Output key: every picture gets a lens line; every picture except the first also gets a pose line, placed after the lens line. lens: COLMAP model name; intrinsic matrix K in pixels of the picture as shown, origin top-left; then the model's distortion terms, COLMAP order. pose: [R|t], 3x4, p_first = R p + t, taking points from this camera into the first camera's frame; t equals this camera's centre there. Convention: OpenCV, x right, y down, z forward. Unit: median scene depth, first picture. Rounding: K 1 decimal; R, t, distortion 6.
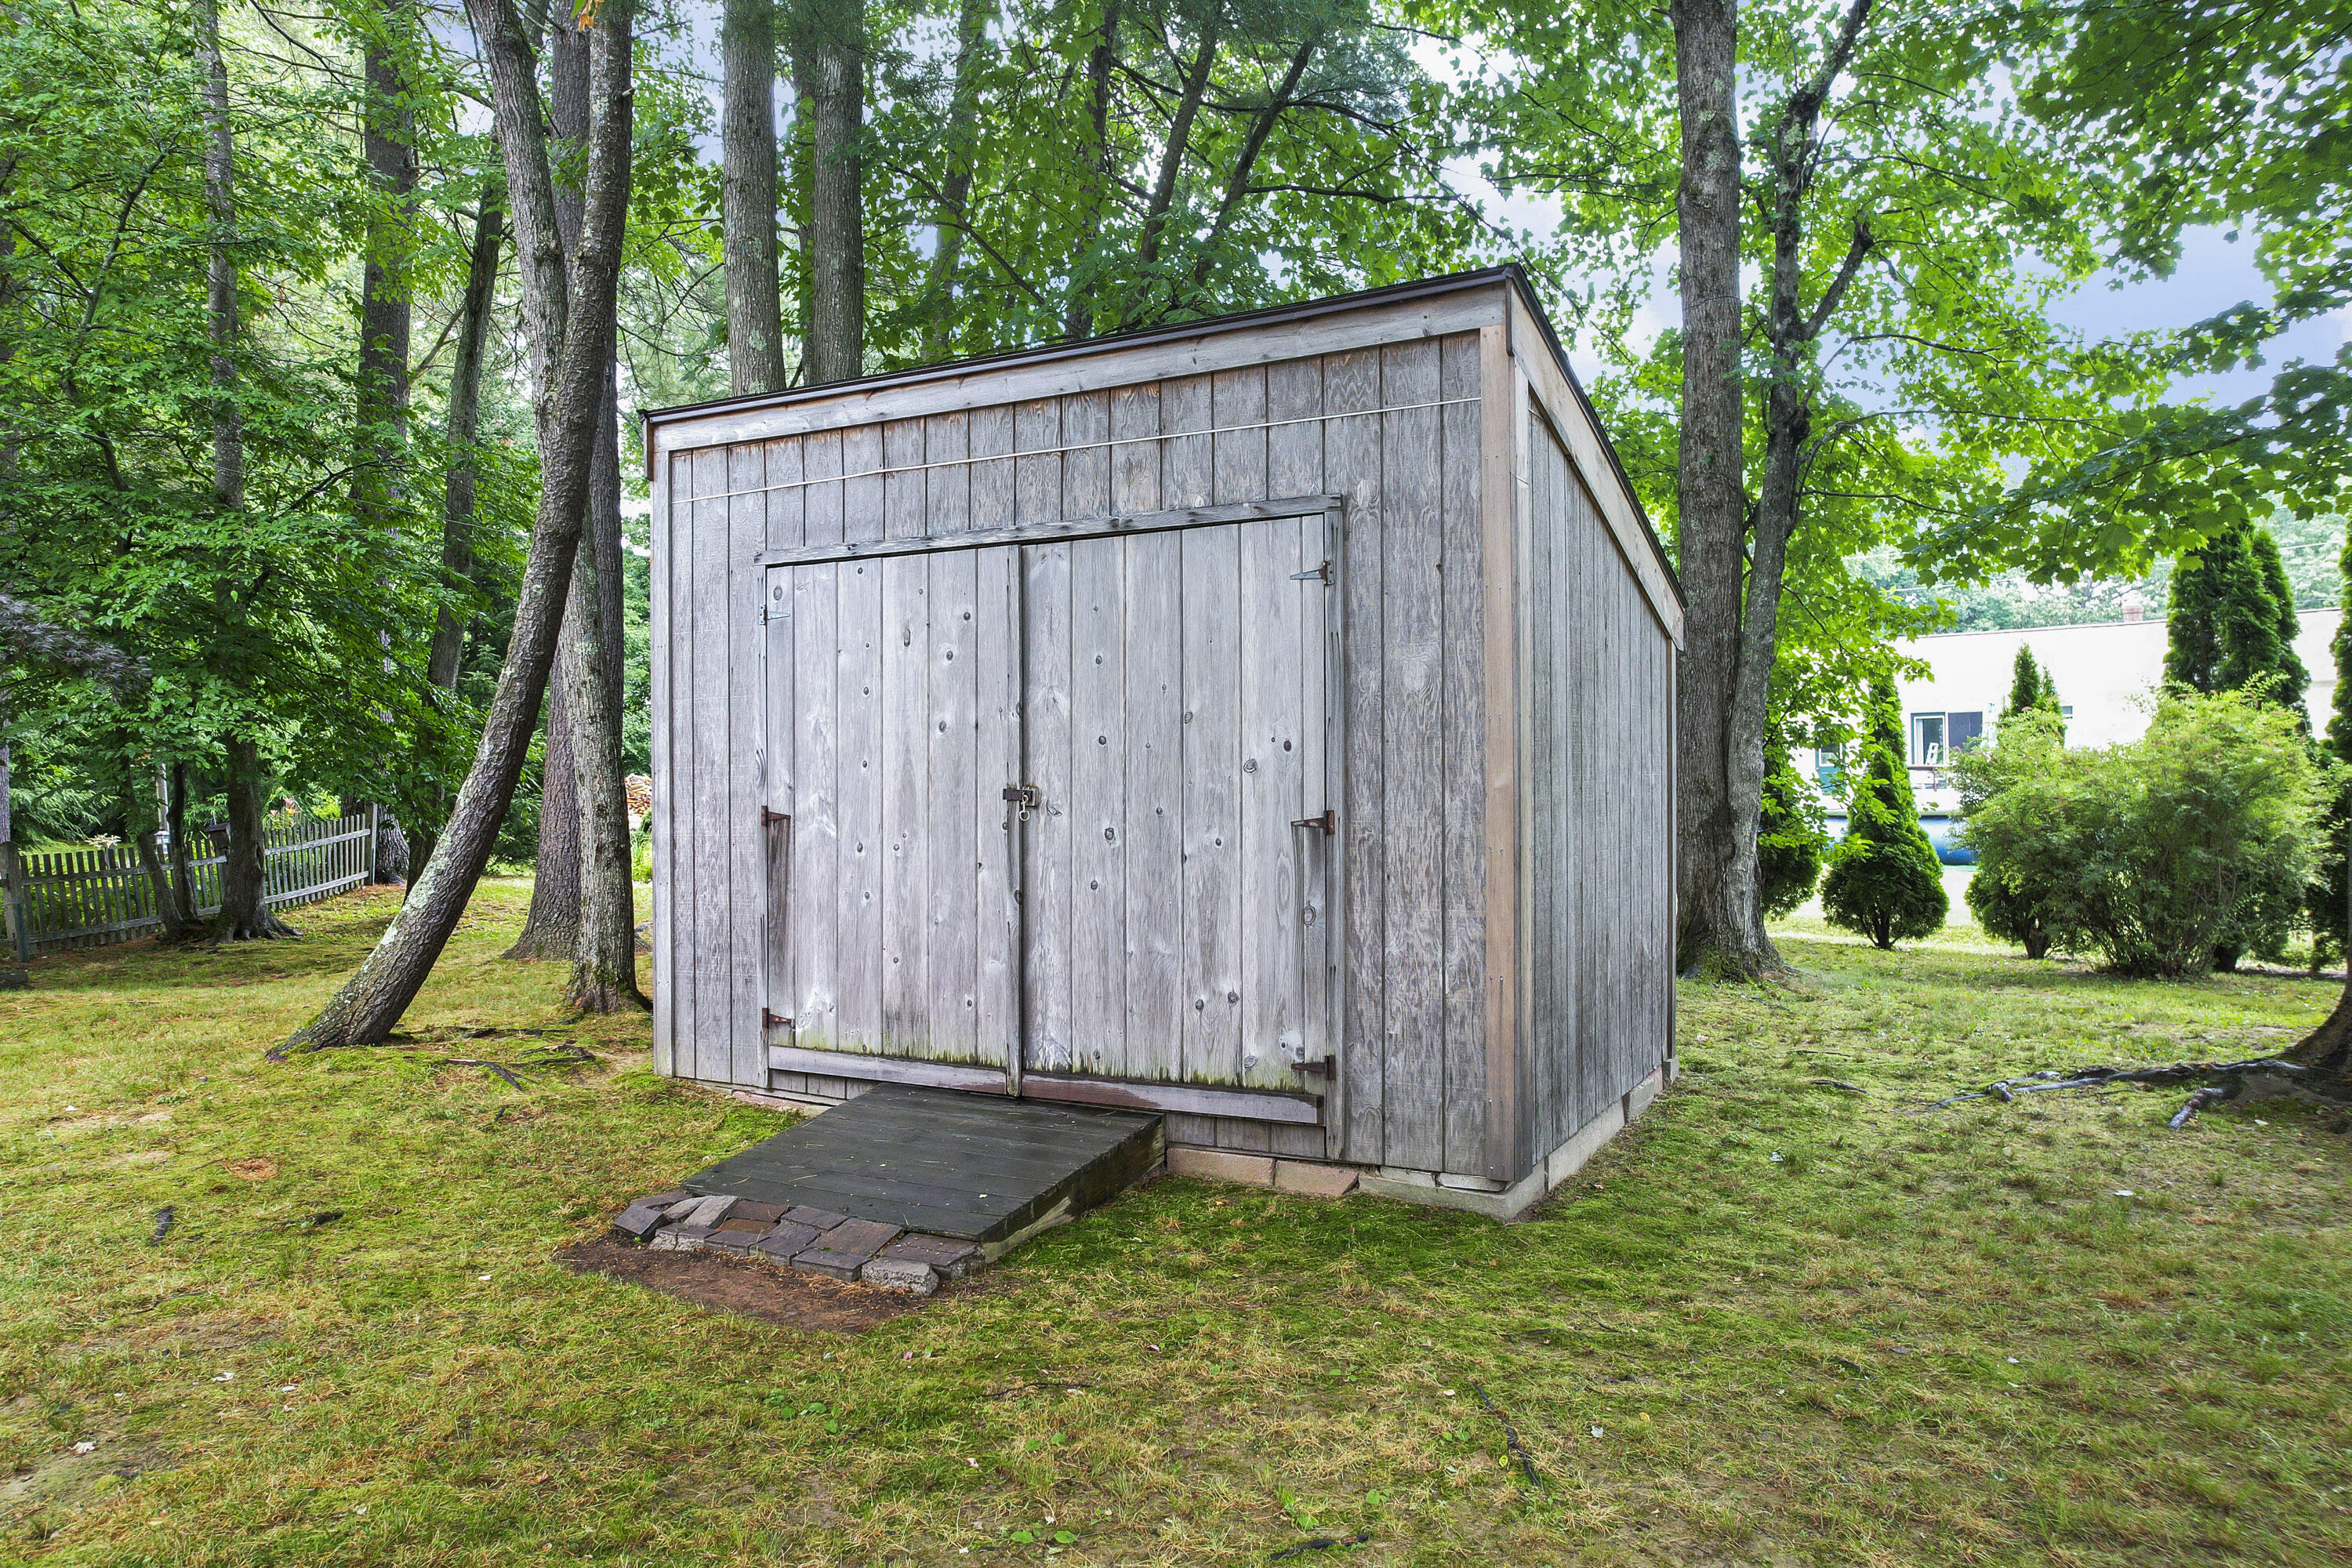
lens RADIAL K [[1488.9, 0, 1178.5], [0, 1488.9, 787.8], [0, 0, 1]] dist [-0.115458, -0.000013]
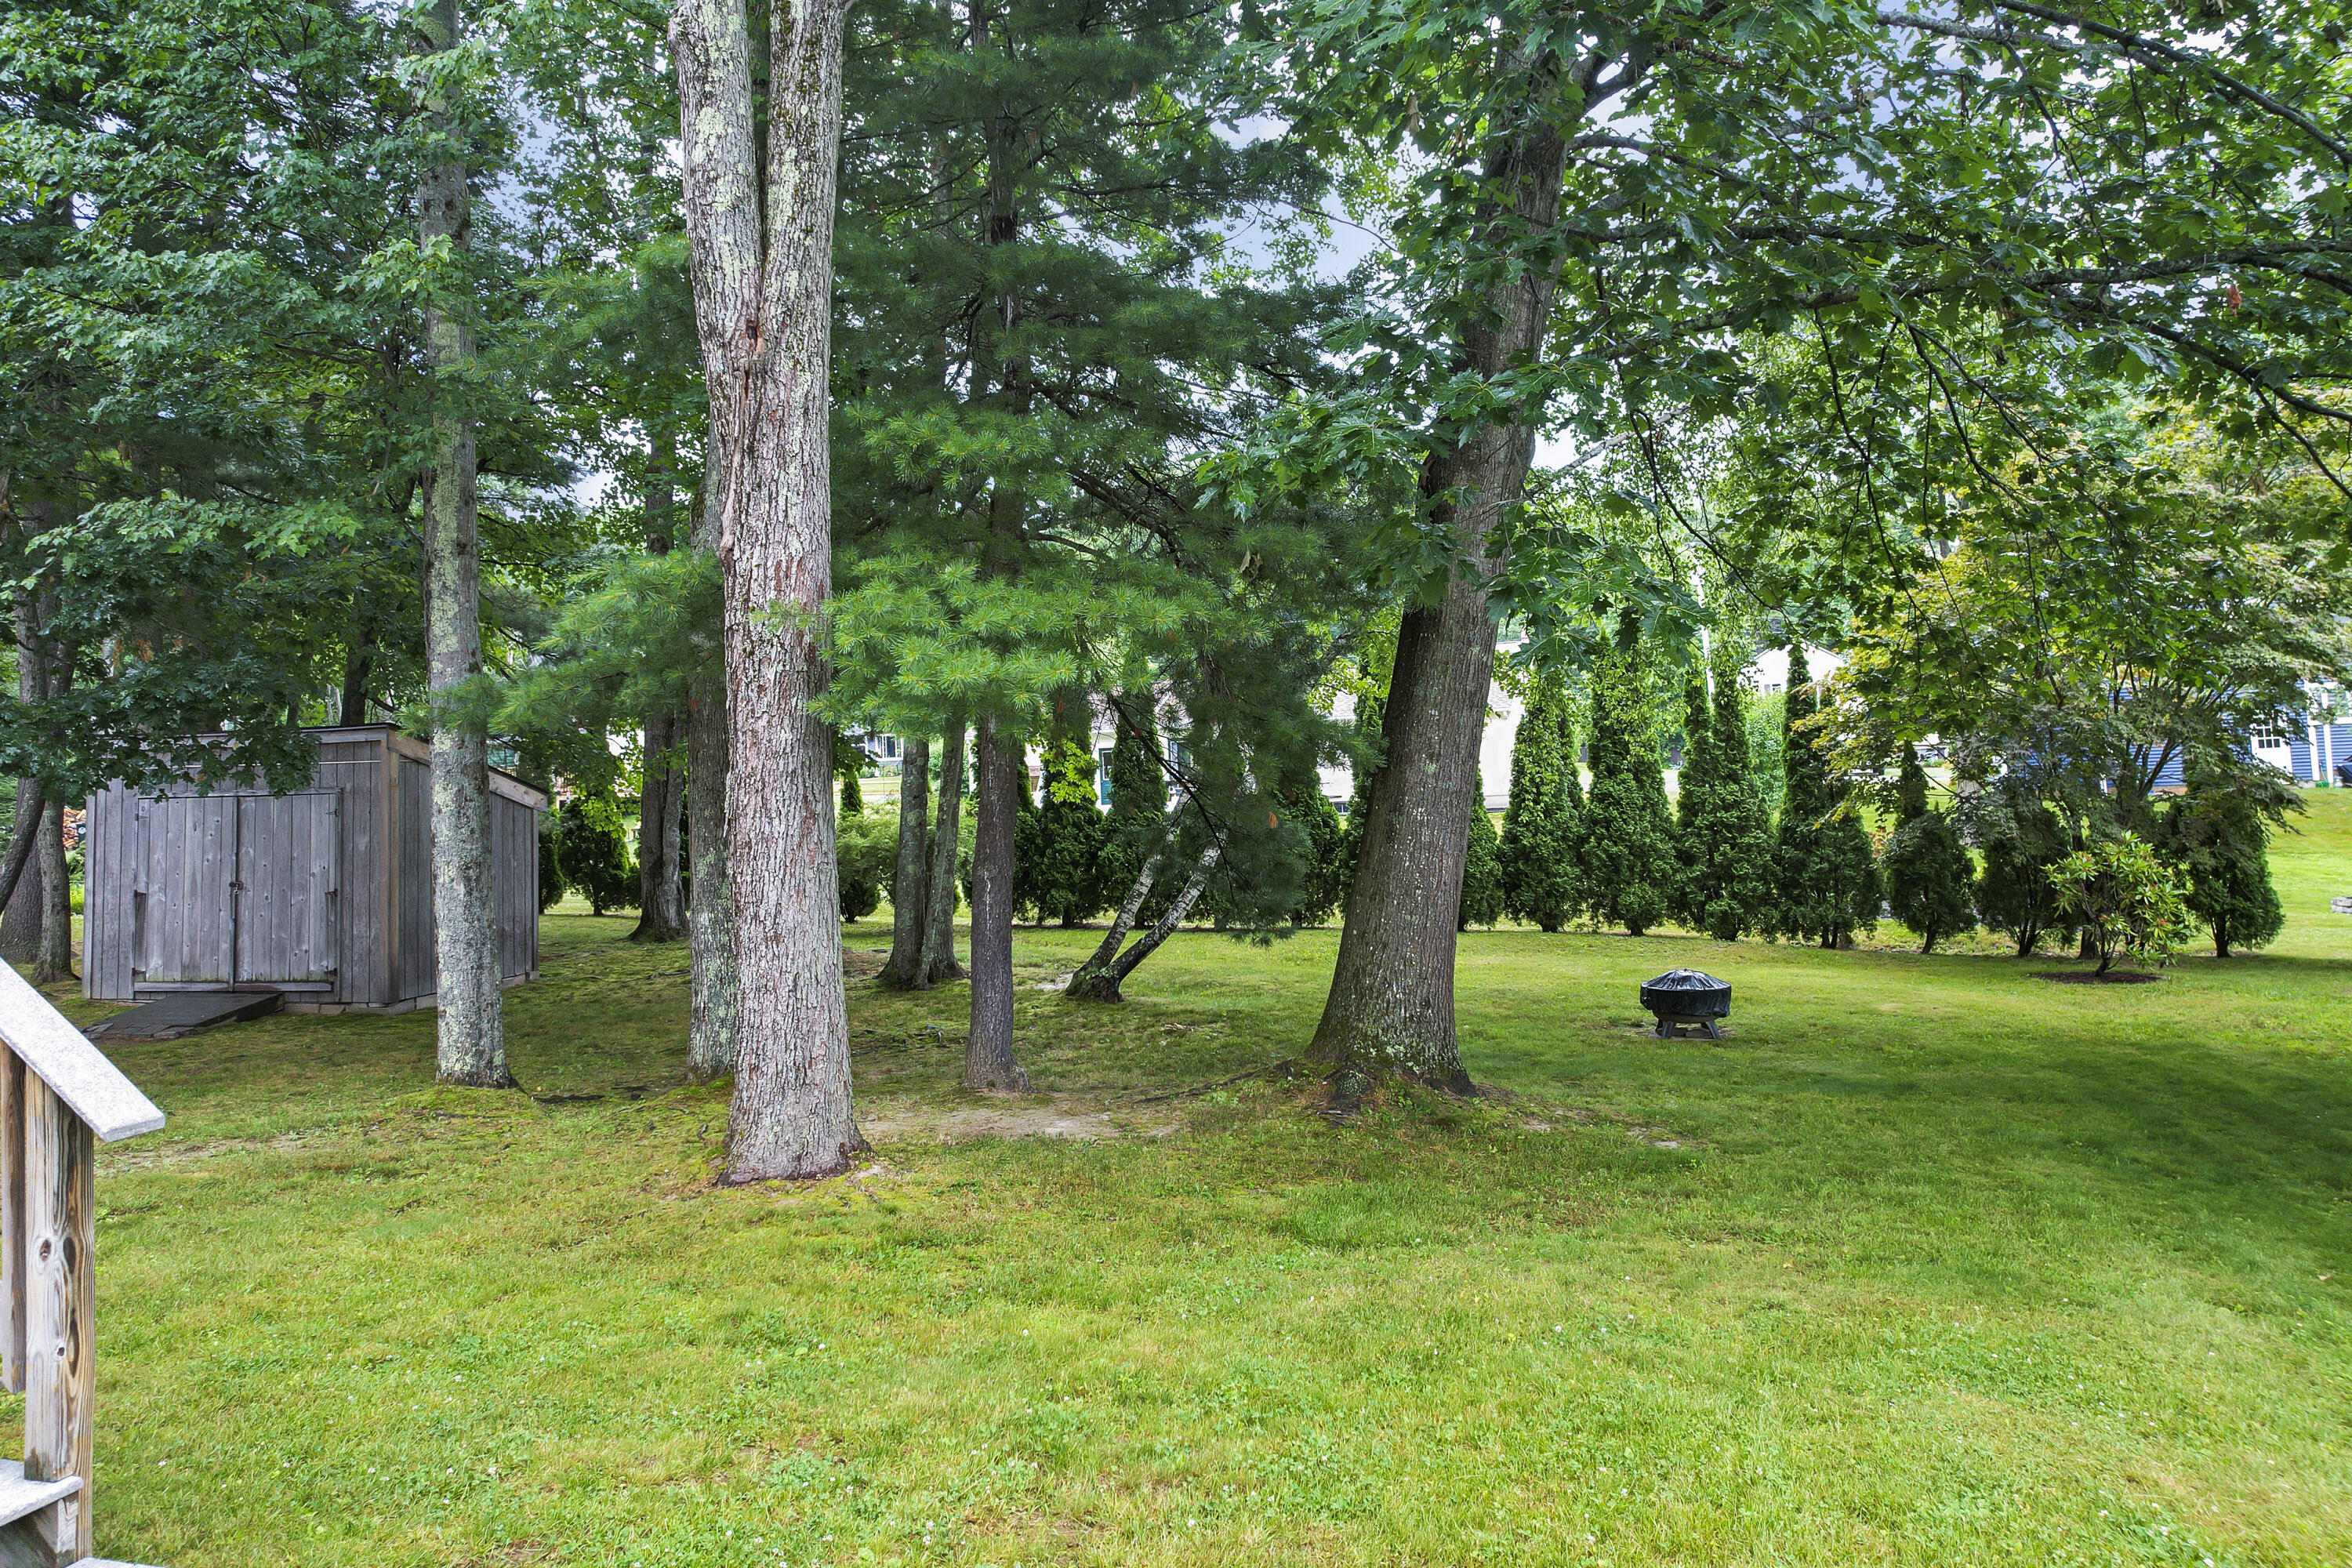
lens RADIAL K [[1523.5, 0, 1174.0], [0, 1523.5, 677.3], [0, 0, 1]] dist [-0.001289, -0.000211]
pose [[0.961037, -0.003598, 0.276396, 0.821024], [0.020077, 0.998183, -0.056814, -0.191473], [-0.275689, 0.060149, 0.959363, -2.337300]]
